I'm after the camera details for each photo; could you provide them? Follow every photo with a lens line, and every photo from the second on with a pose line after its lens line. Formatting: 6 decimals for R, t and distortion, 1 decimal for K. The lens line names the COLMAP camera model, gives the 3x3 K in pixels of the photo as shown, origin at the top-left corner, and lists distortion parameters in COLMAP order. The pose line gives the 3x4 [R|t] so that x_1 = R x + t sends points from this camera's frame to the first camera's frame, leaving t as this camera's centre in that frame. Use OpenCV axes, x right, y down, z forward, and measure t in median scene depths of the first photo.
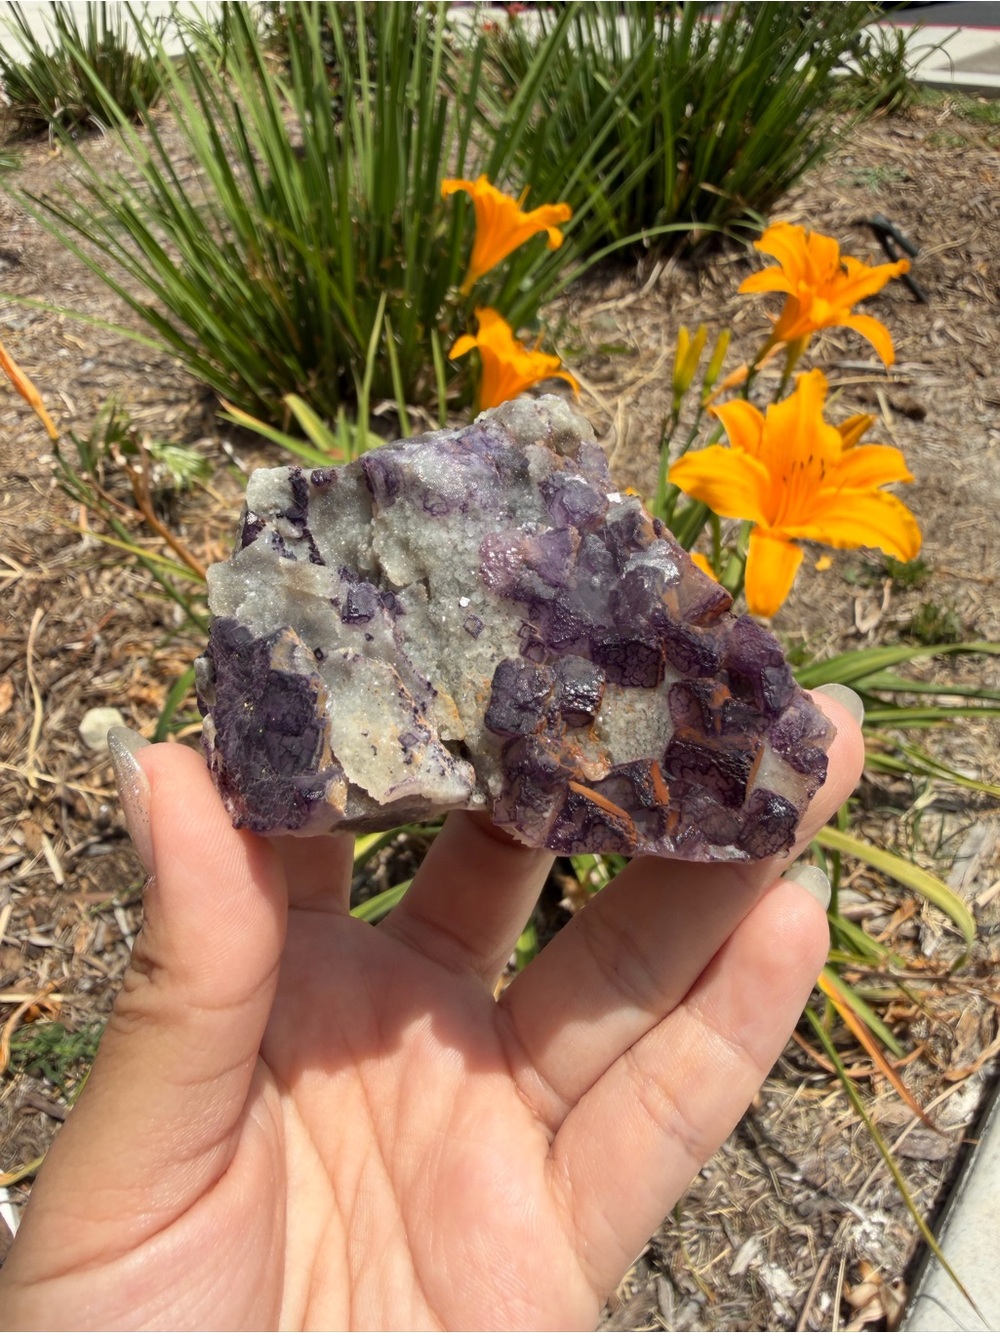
lens RADIAL K [[973.6, 0, 505.4], [0, 973.6, 590.3], [0, 0, 1]] dist [-0.006787, 0.002168]
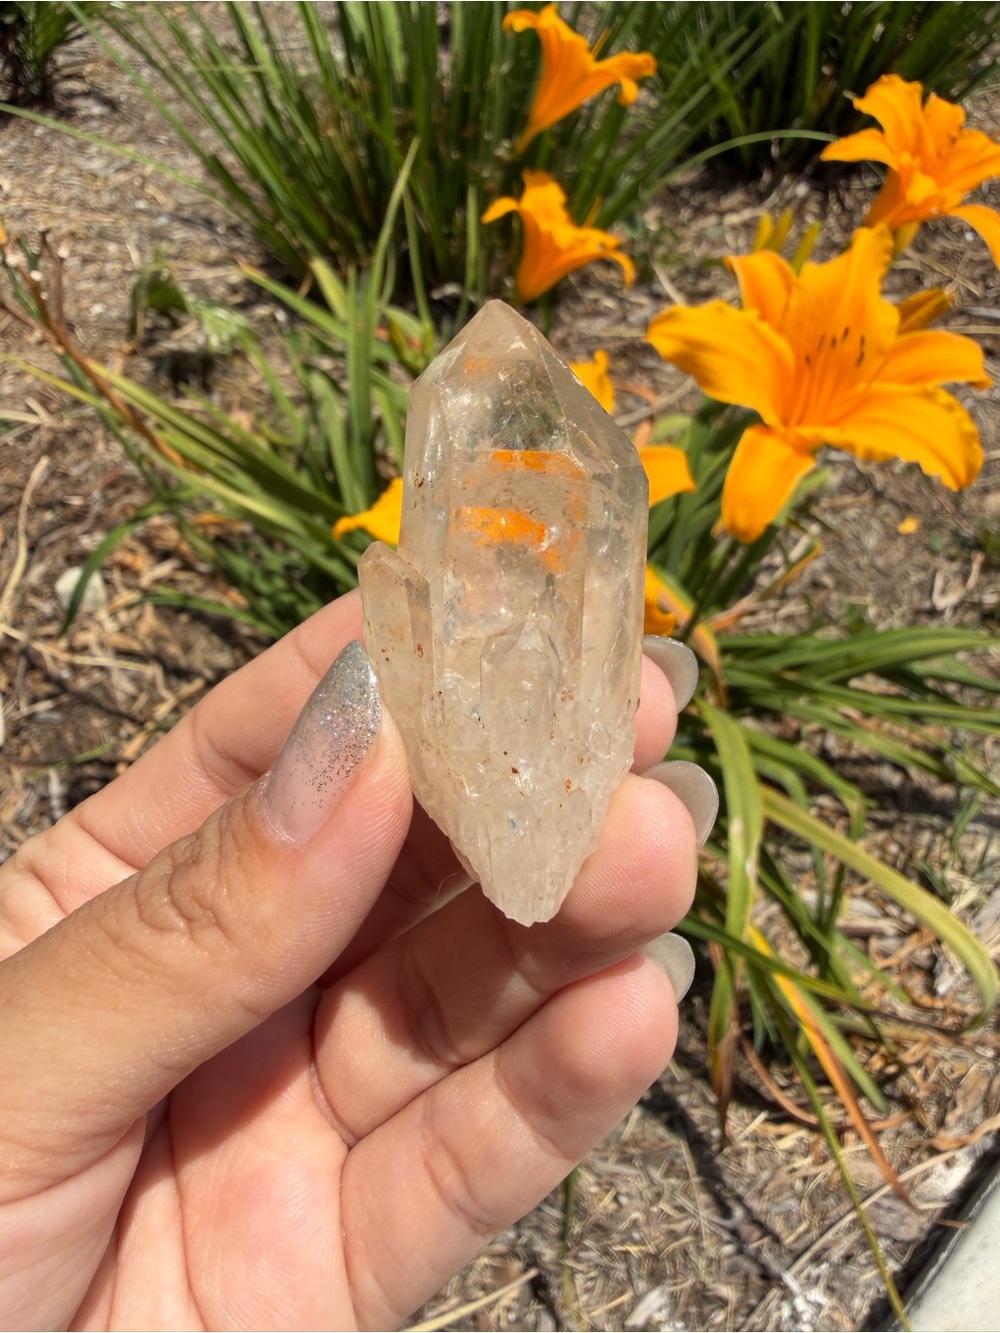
lens RADIAL K [[981.8, 0, 502.4], [0, 981.8, 569.3], [0, 0, 1]] dist [-0.009561, 0.006746]
pose [[0.985336, 0.142416, -0.093967, 0.085445], [-0.137590, 0.988904, 0.056012, 0.017436], [0.100902, -0.042262, 0.993998, 0.130683]]
